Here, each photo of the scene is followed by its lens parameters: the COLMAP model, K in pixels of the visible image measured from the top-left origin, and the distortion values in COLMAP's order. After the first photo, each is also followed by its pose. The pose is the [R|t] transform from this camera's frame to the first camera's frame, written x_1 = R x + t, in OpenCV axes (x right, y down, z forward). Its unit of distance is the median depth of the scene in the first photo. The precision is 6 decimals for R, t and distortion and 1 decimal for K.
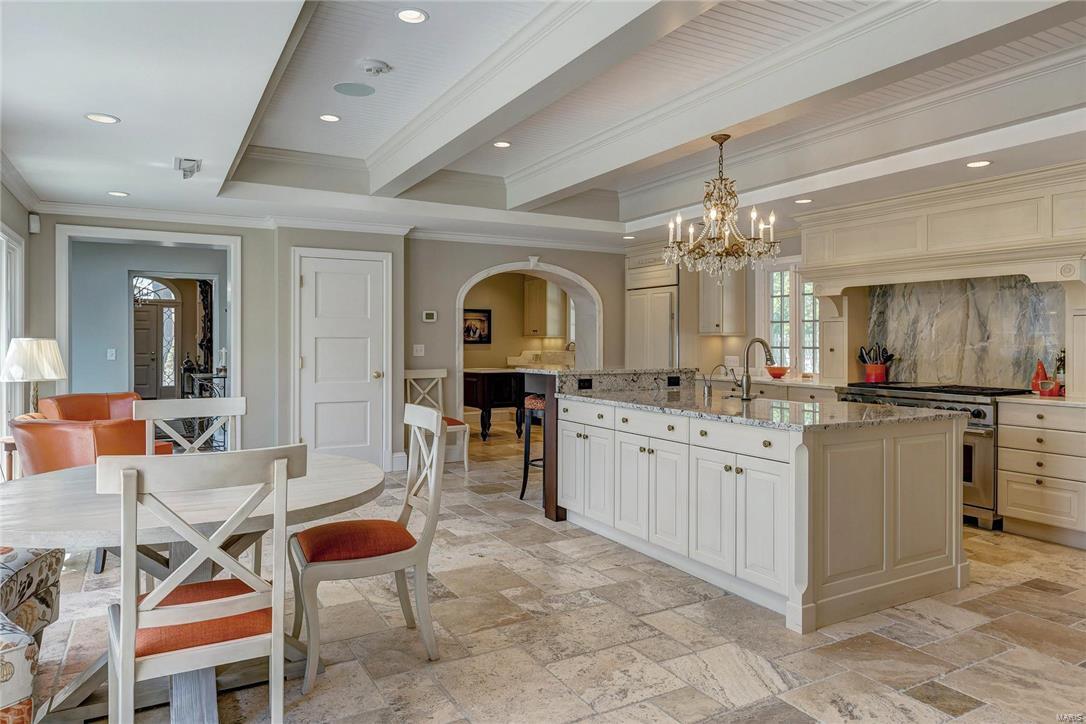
lens RADIAL K [[699.7, 0, 544.9], [0, 699.7, 345.5], [0, 0, 1]] dist [0.001696, 0.000652]
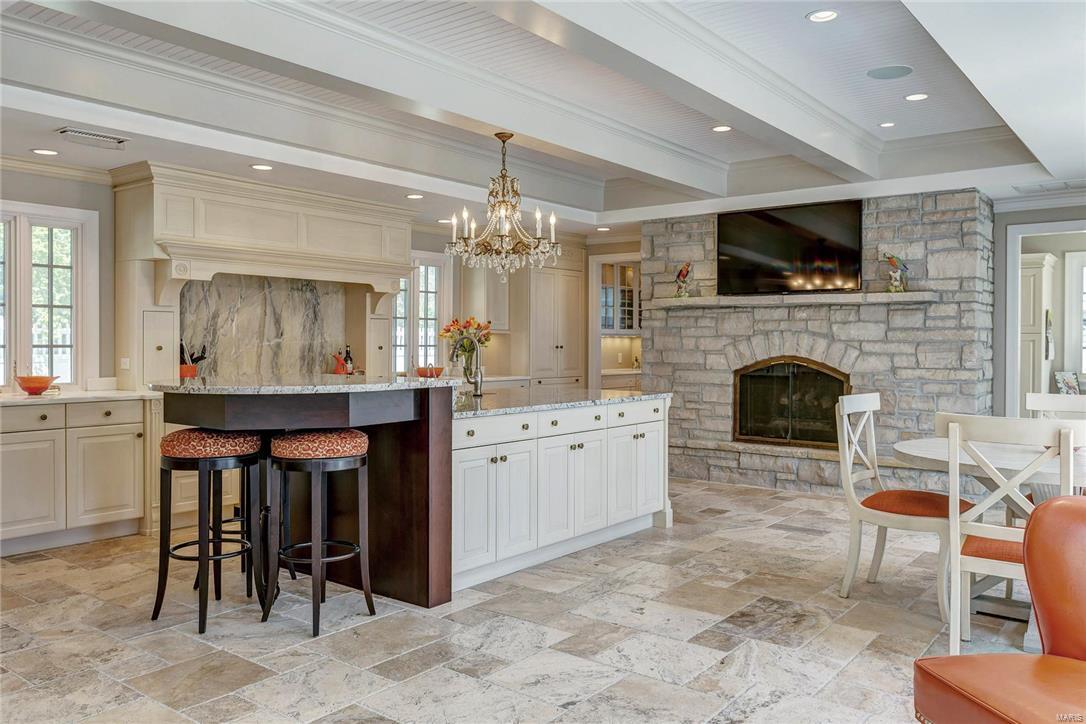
lens RADIAL K [[839.6, 0, 543.0], [0, 839.6, 362.0], [0, 0, 1]] dist [-0.002930, -0.000671]
pose [[-0.386443, -0.024926, 0.921976, -0.703027], [0.001047, 0.999622, 0.027464, -0.003889], [-0.922313, 0.011578, -0.386271, 1.122286]]
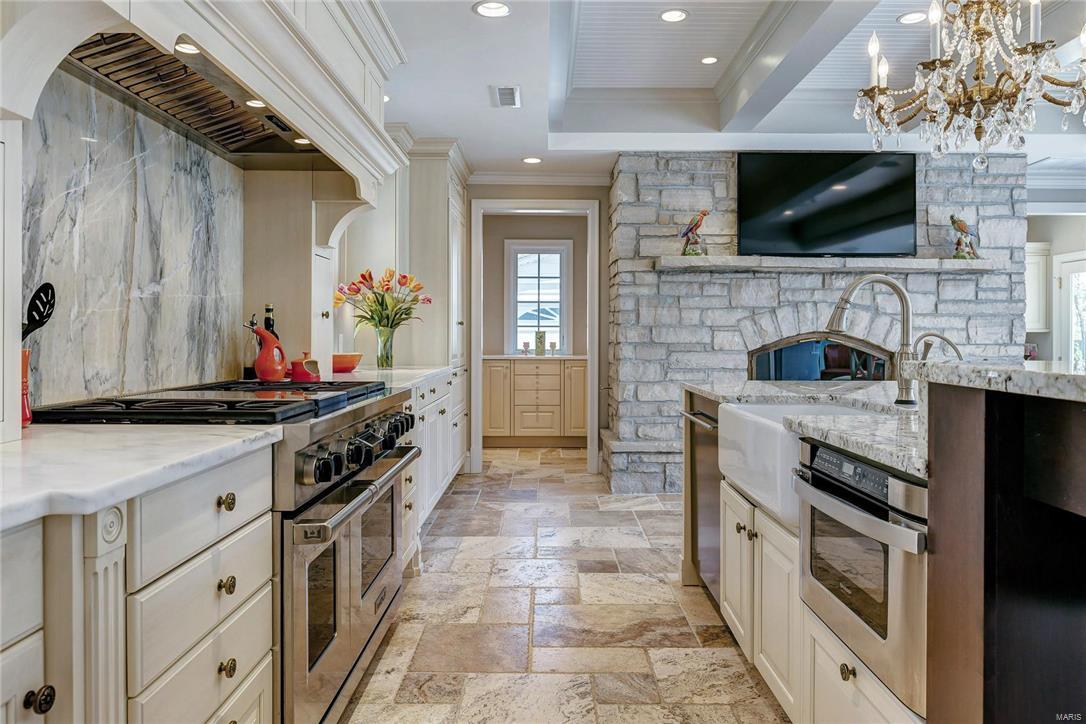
lens RADIAL K [[728.3, 0, 544.7], [0, 728.3, 342.7], [0, 0, 1]] dist [-0.004866, -0.001641]
pose [[-0.870512, -0.009830, 0.492049, 0.209682], [-0.002517, 0.999876, 0.015522, 0.023001], [-0.492141, 0.012273, -0.870429, 1.265359]]
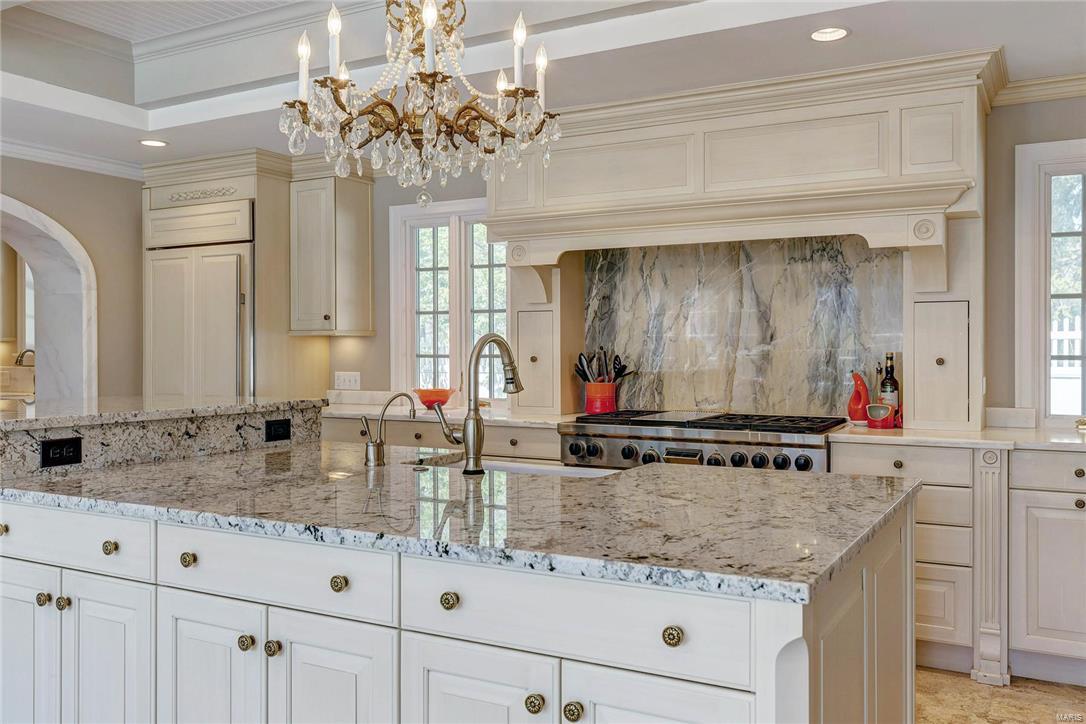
lens RADIAL K [[917.7, 0, 547.9], [0, 917.7, 350.0], [0, 0, 1]] dist [0.001650, 0.000073]
pose [[0.852136, -0.003708, 0.523307, 0.019520], [0.006779, 0.999969, -0.003953, 0.002018], [-0.523276, 0.006916, 0.852135, 0.390392]]
